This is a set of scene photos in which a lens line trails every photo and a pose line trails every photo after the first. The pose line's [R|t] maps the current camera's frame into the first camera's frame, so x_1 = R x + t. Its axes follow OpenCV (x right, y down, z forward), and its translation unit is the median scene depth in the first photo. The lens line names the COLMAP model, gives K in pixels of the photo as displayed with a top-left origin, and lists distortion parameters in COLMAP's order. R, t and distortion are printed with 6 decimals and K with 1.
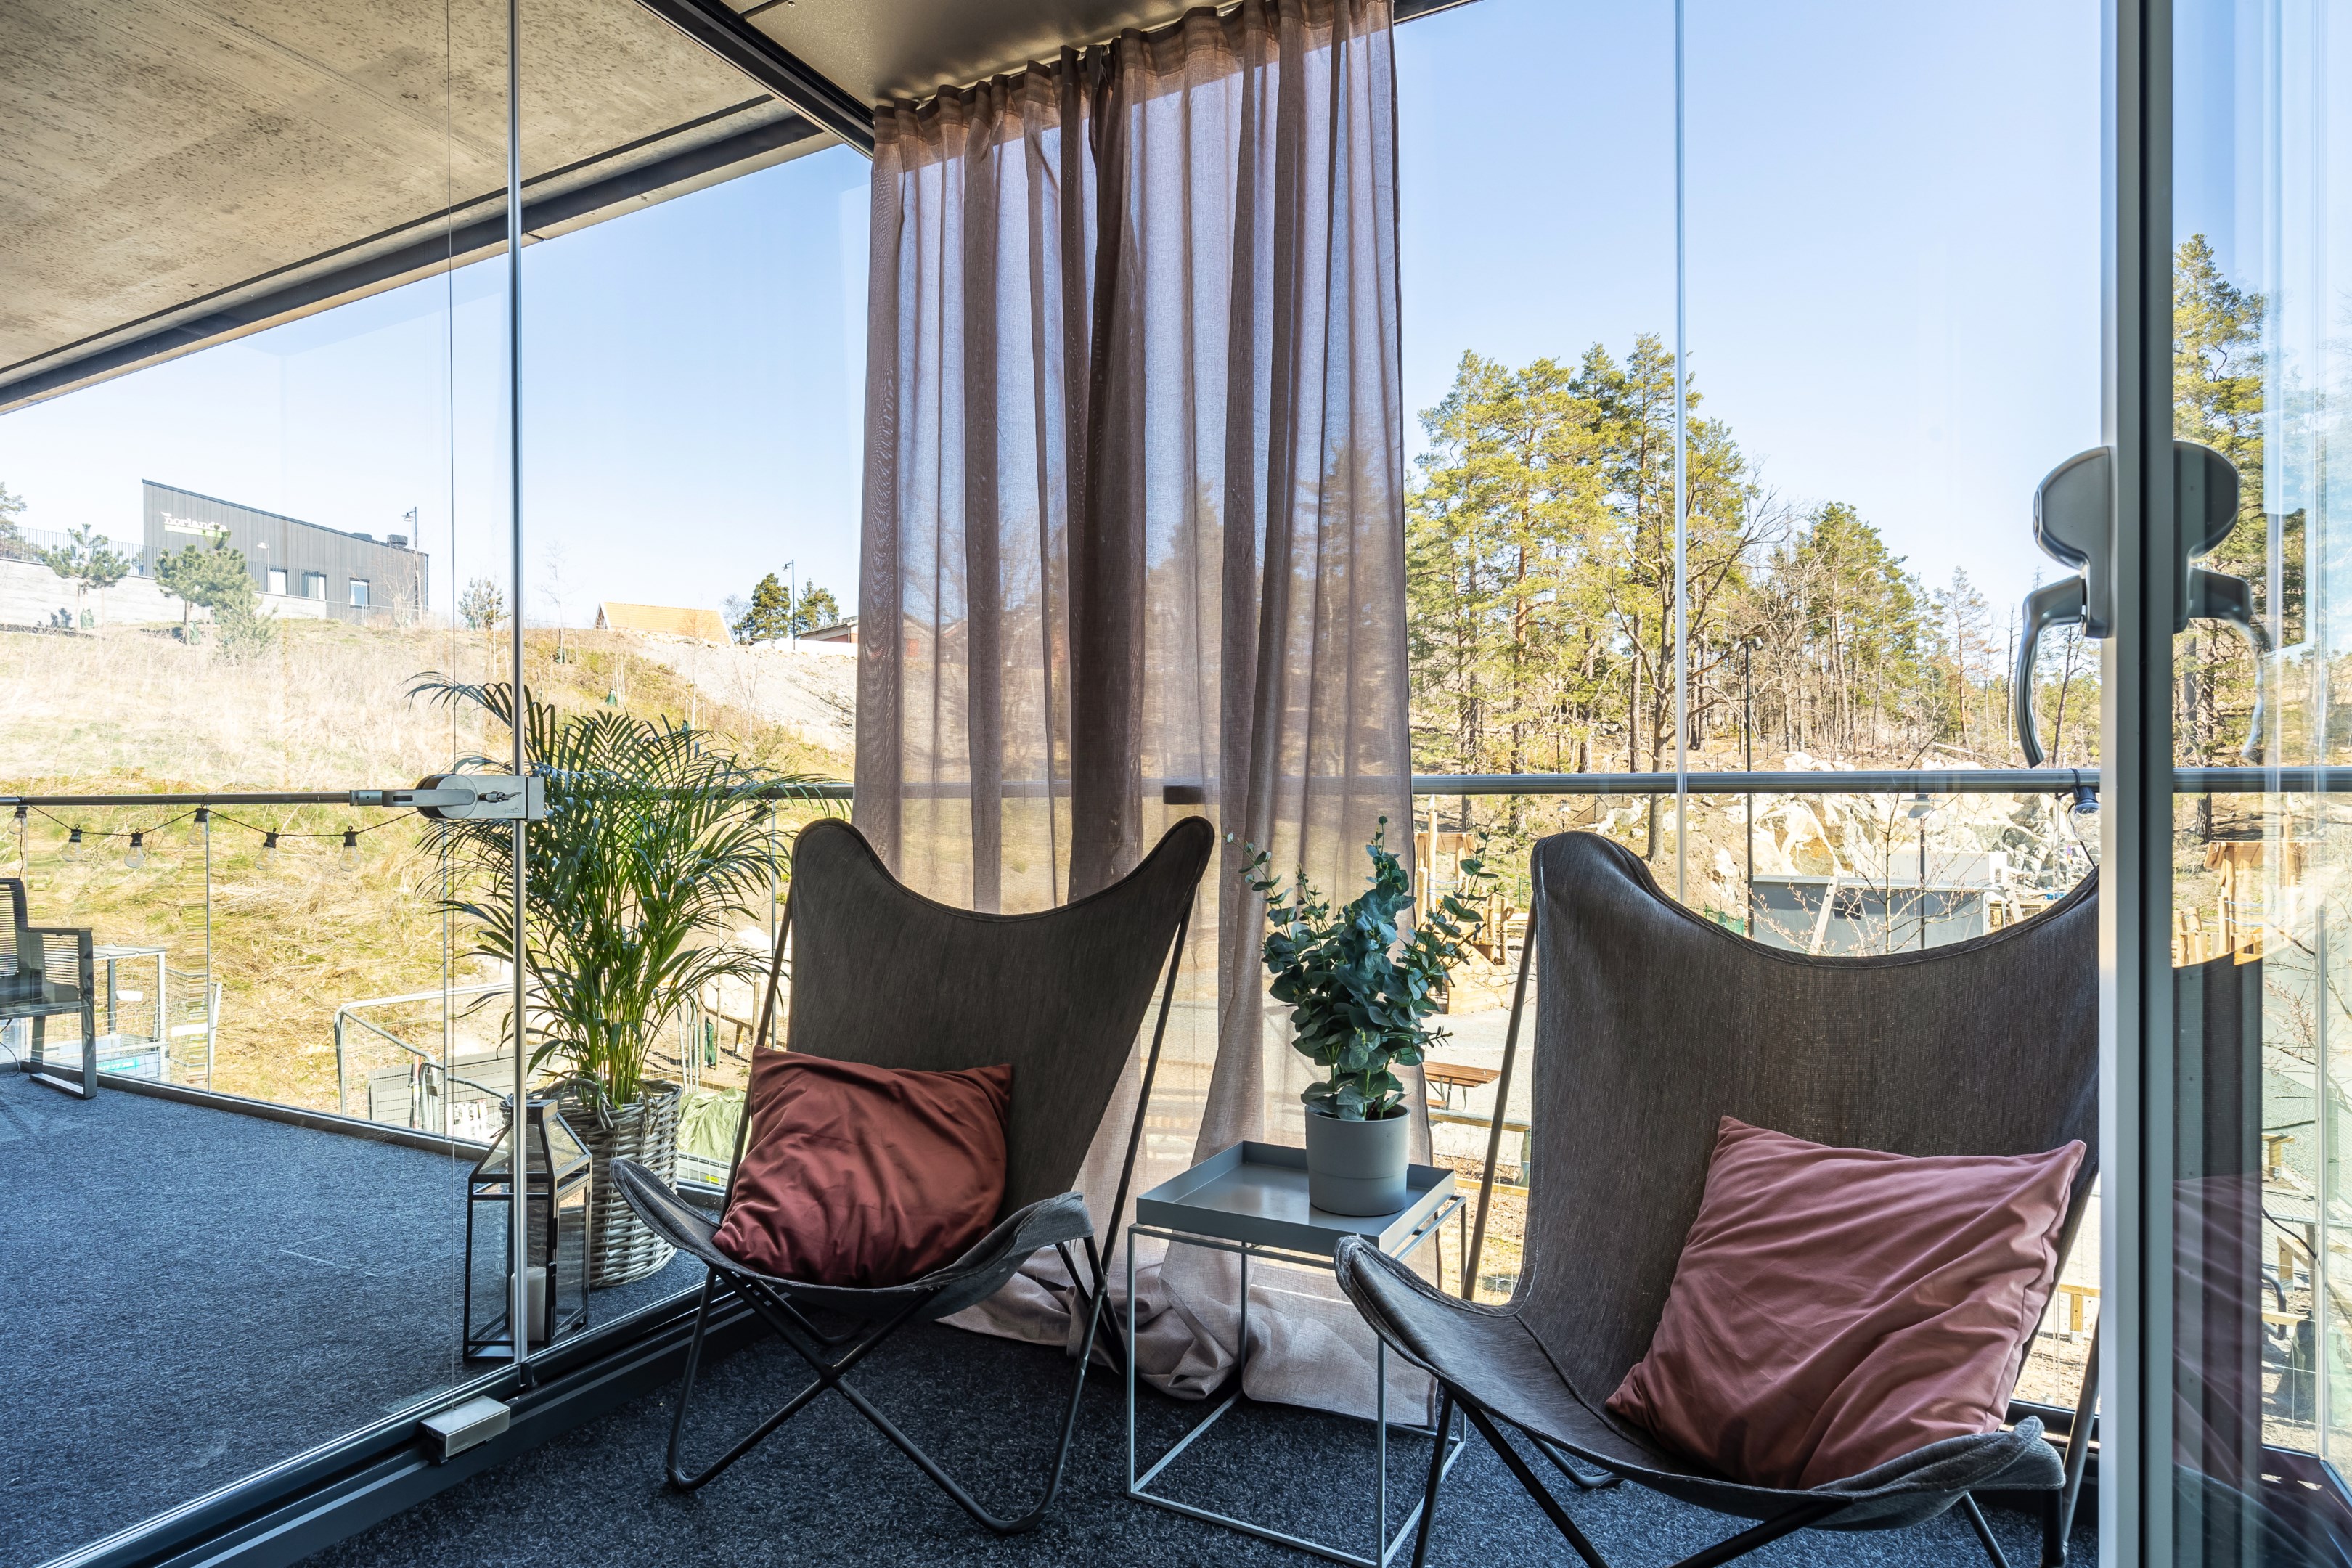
lens RADIAL K [[1256.6, 0, 1181.7], [0, 1256.6, 803.9], [0, 0, 1]] dist [-0.003096, -0.000653]
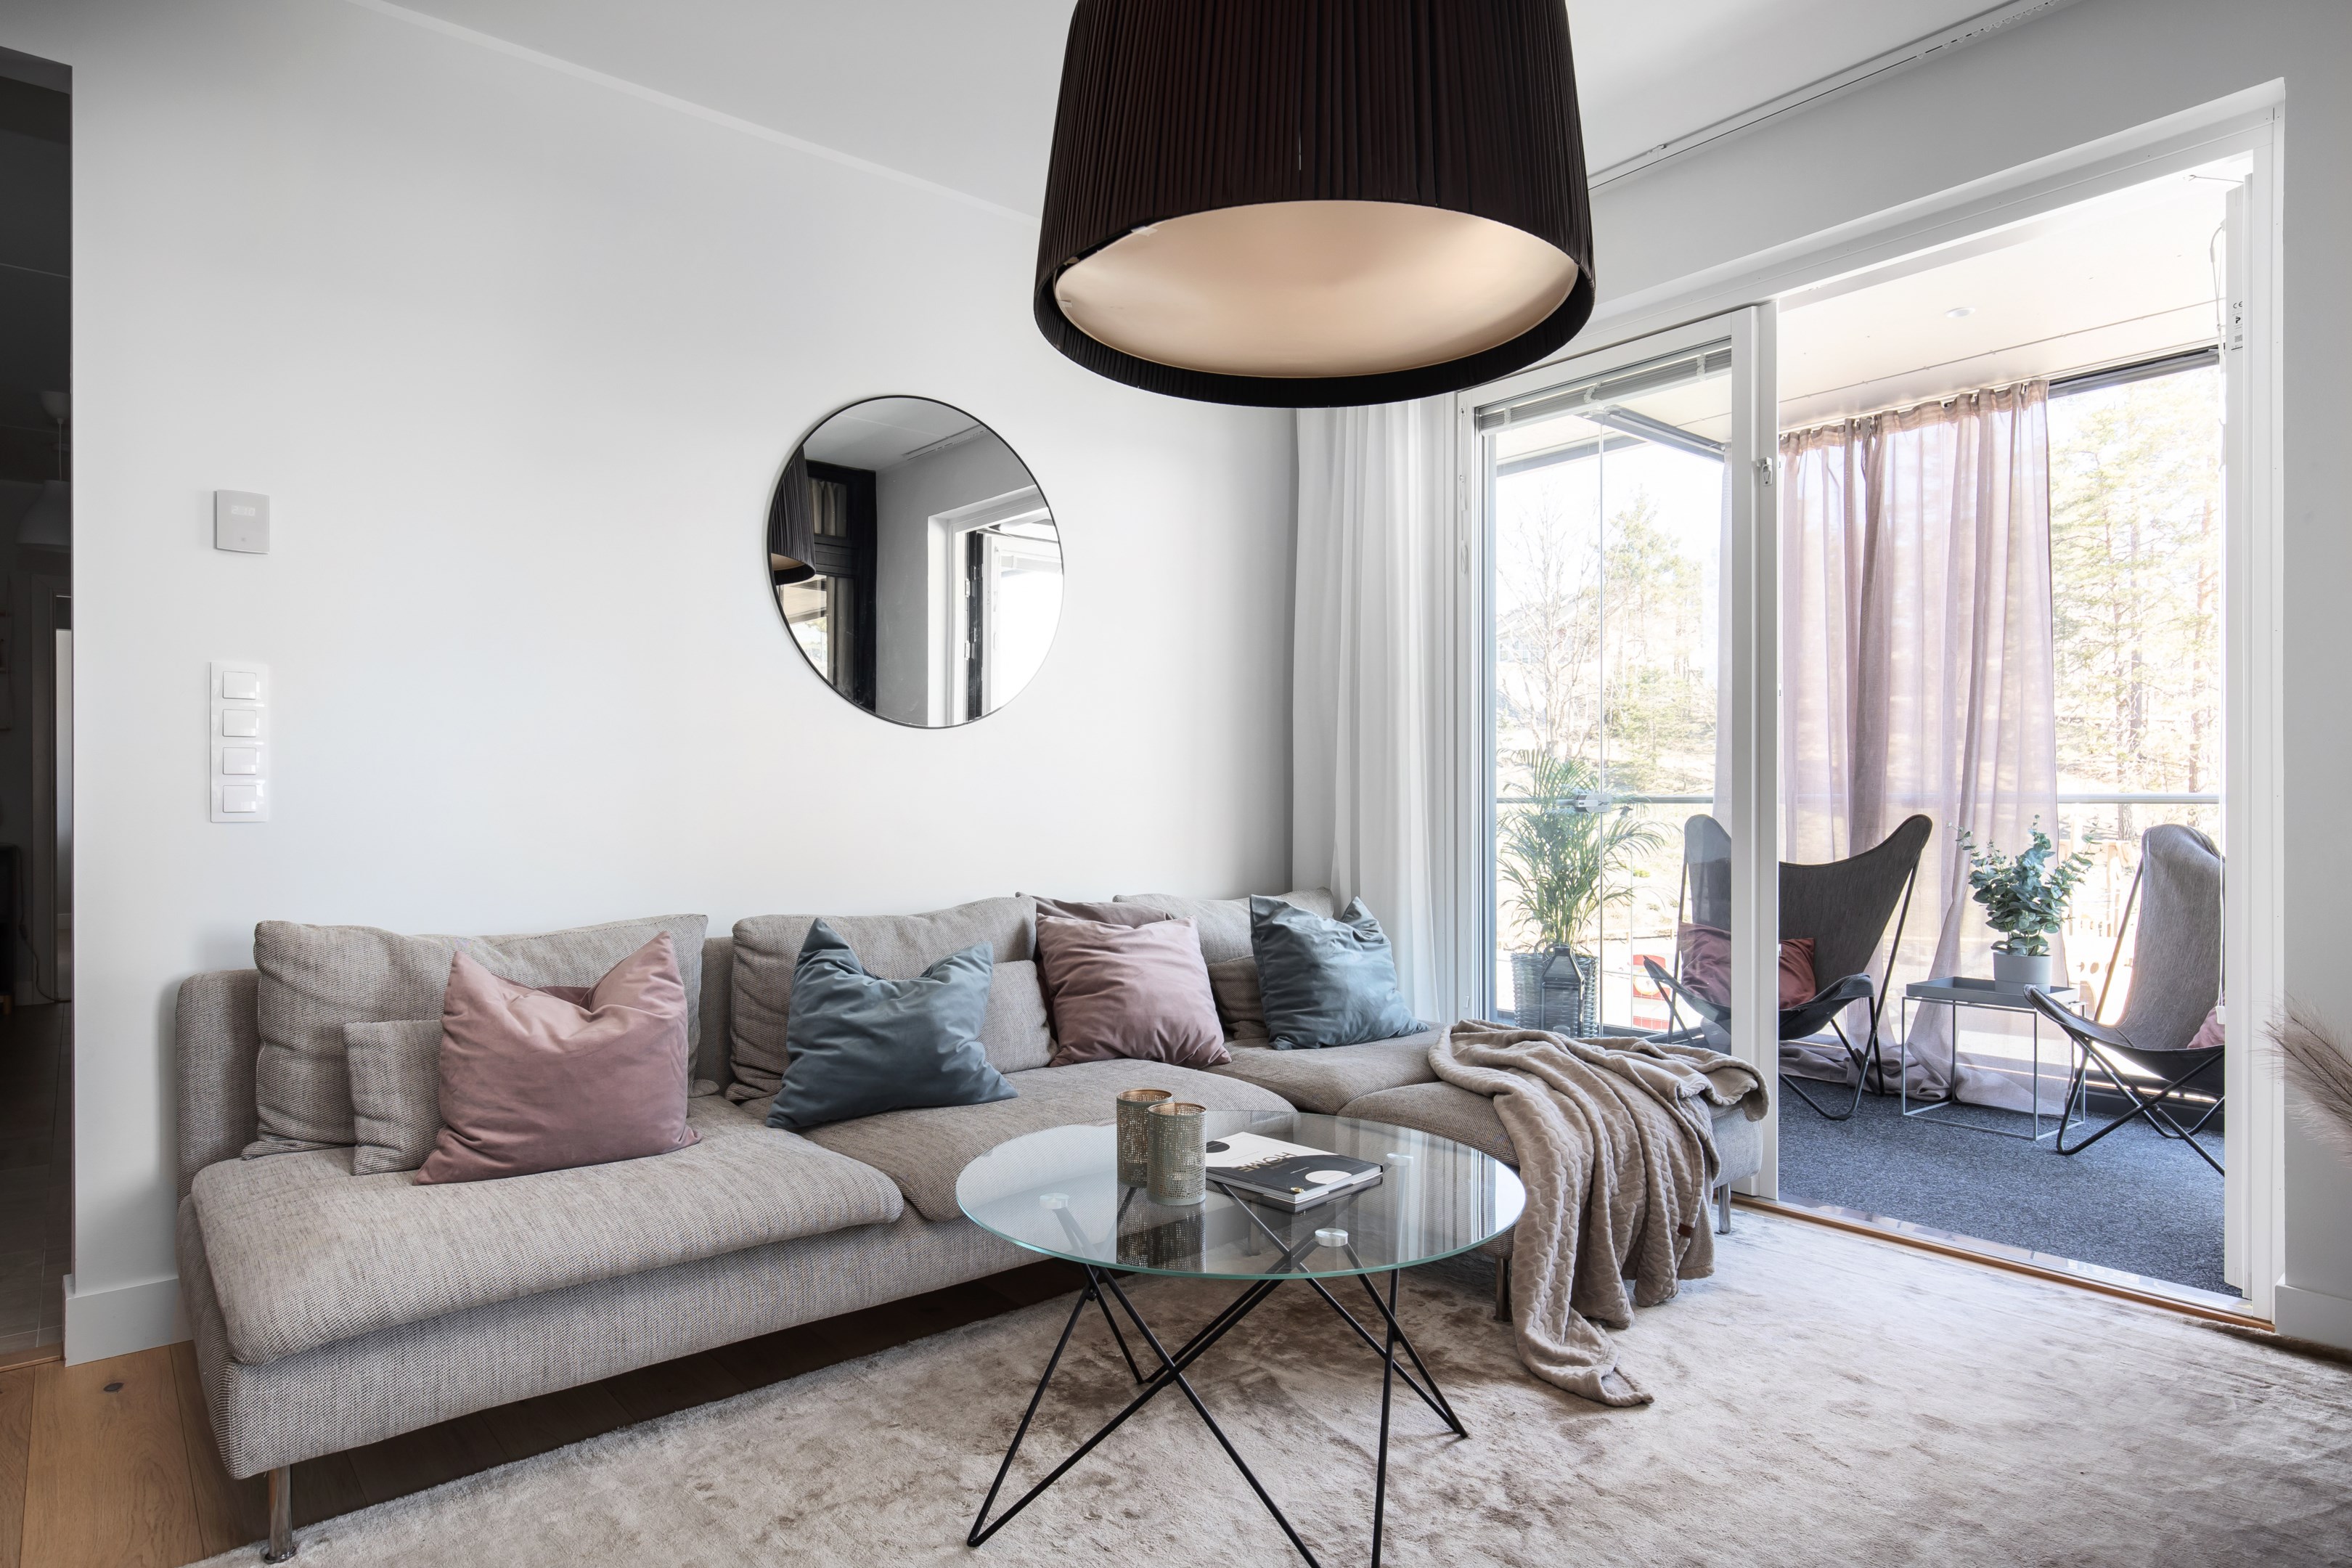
lens RADIAL K [[1334.7, 0, 1180.0], [0, 1334.7, 815.1], [0, 0, 1]] dist [0.005667, -0.002252]
pose [[0.923432, 0.006596, -0.383704, -0.252170], [-0.003705, 0.999959, 0.008272, -0.001431], [0.383743, -0.006217, 0.923419, -1.330303]]
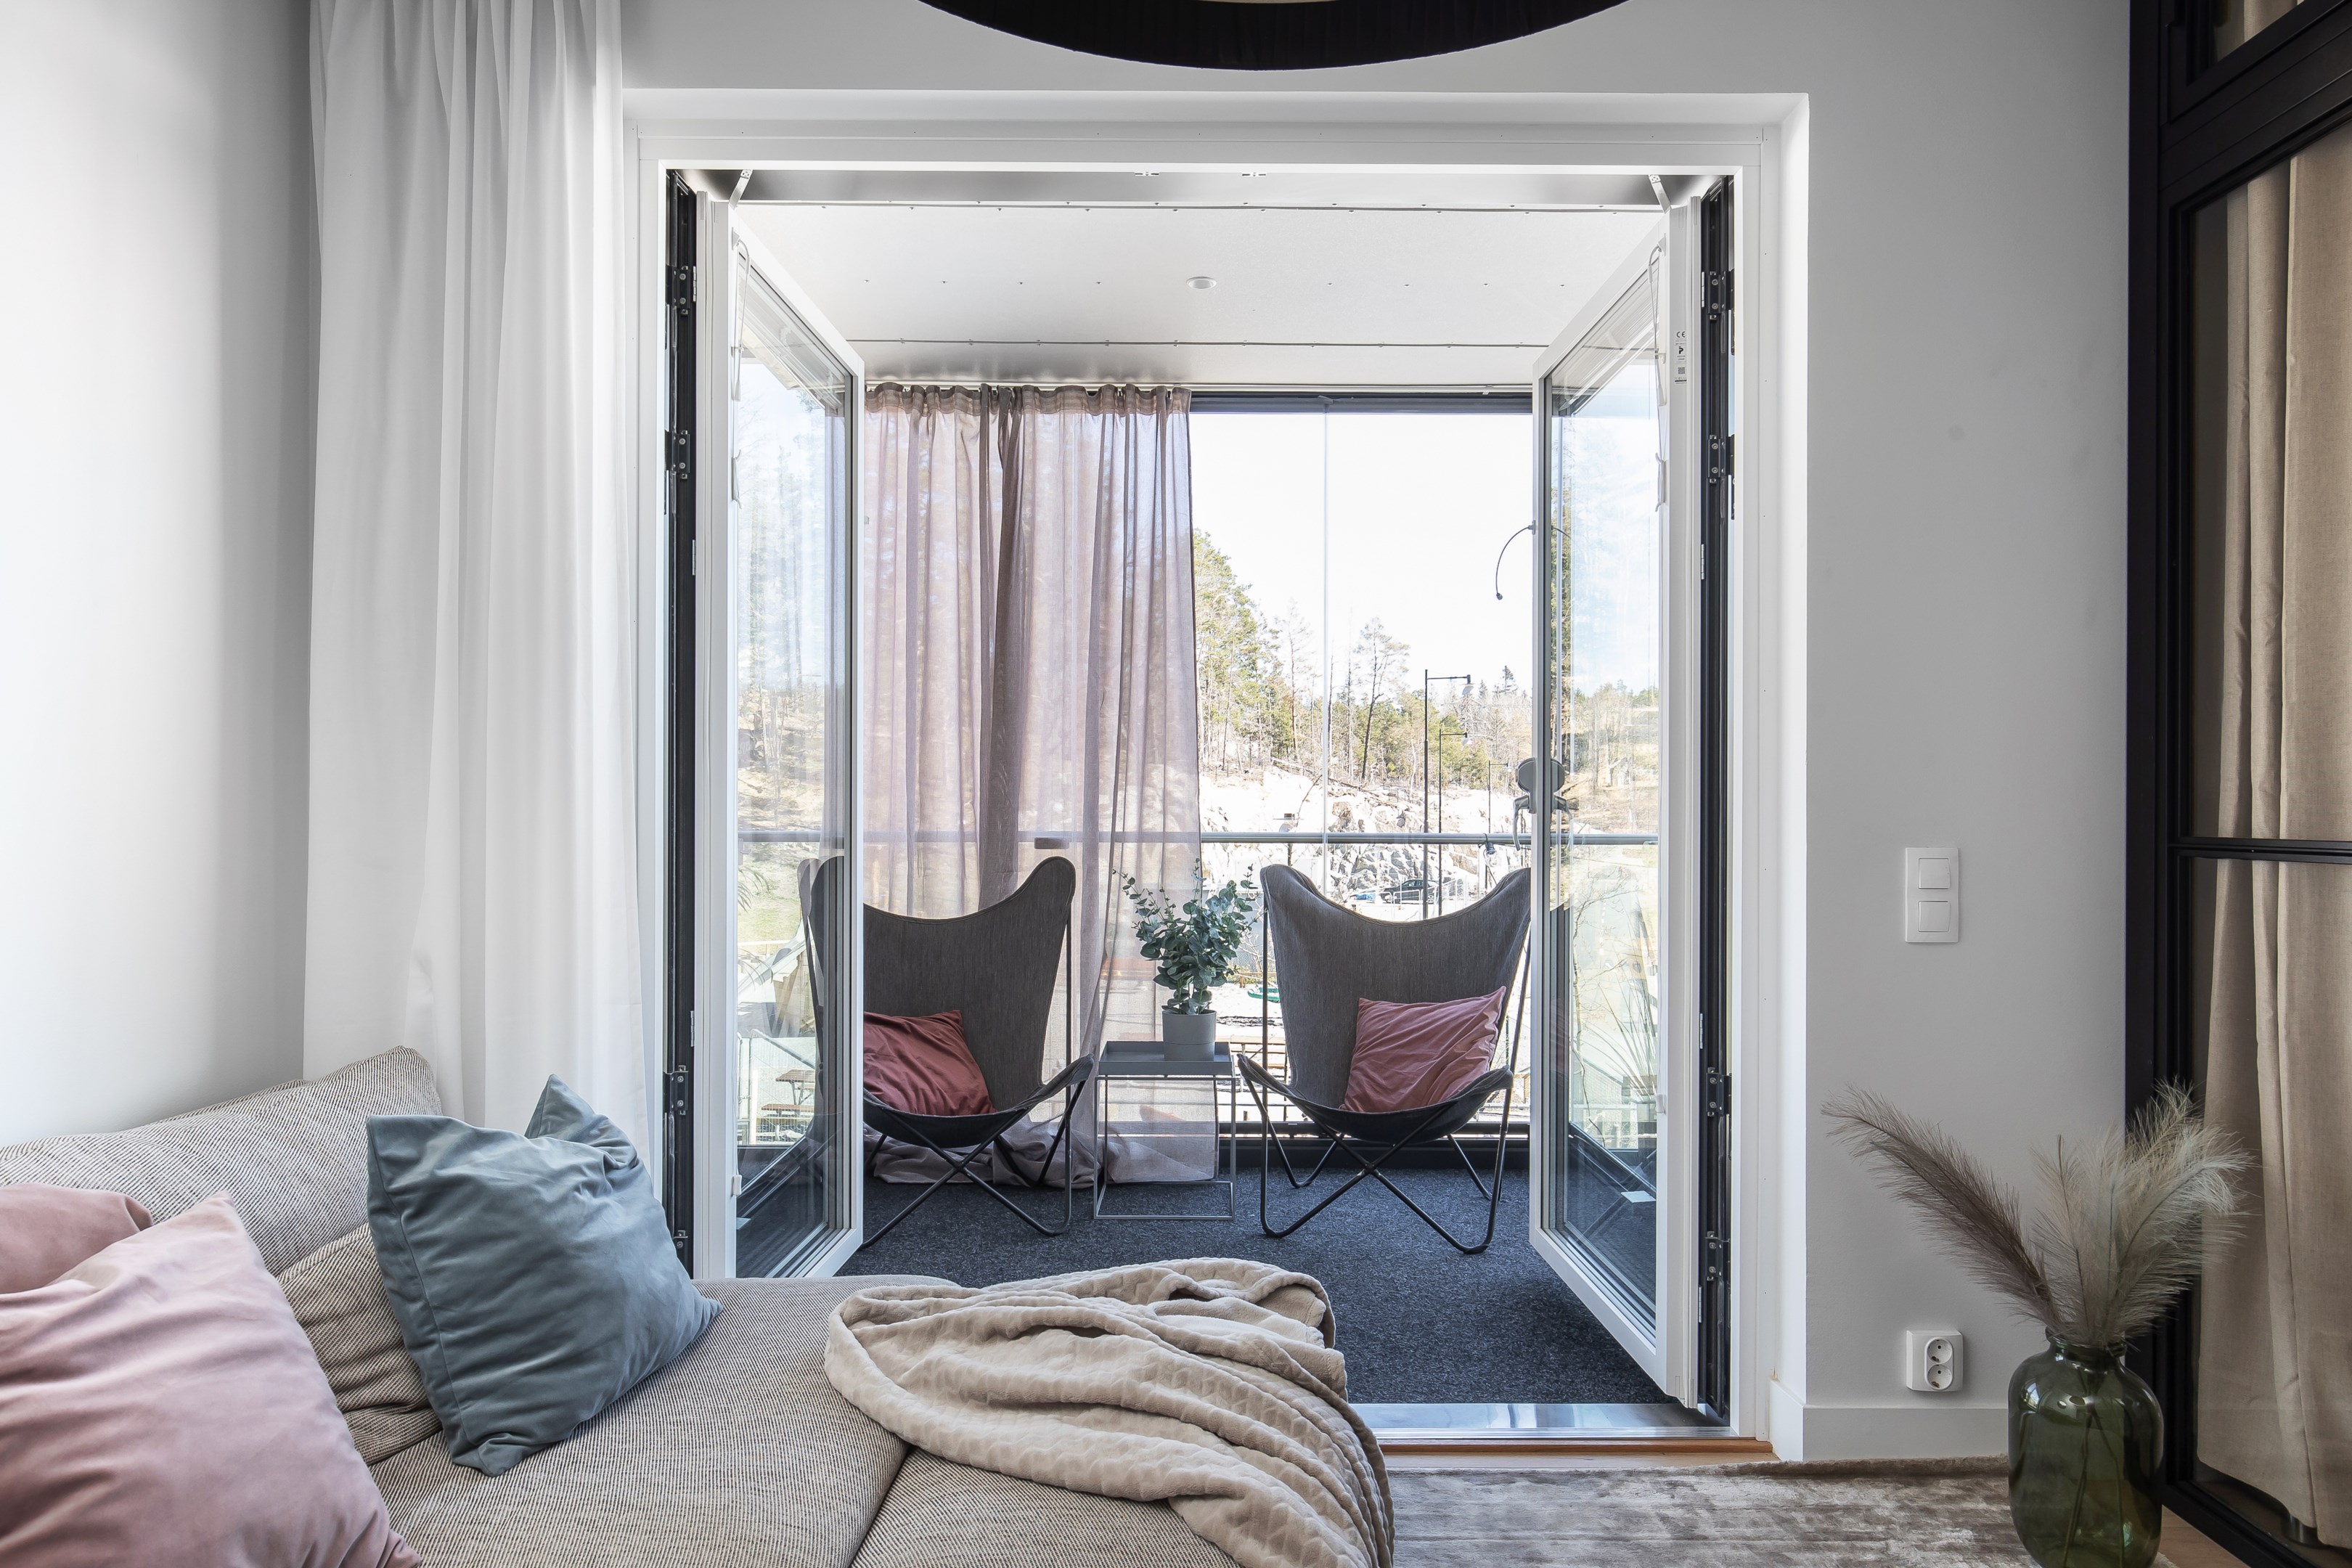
lens RADIAL K [[1393.9, 0, 1188.9], [0, 1393.9, 799.7], [0, 0, 1]] dist [0.006097, 0.000093]
pose [[0.883080, 0.007999, 0.469153, -0.711647], [-0.004722, 0.999956, -0.008160, -0.051196], [-0.469198, 0.004991, 0.883079, -0.725633]]
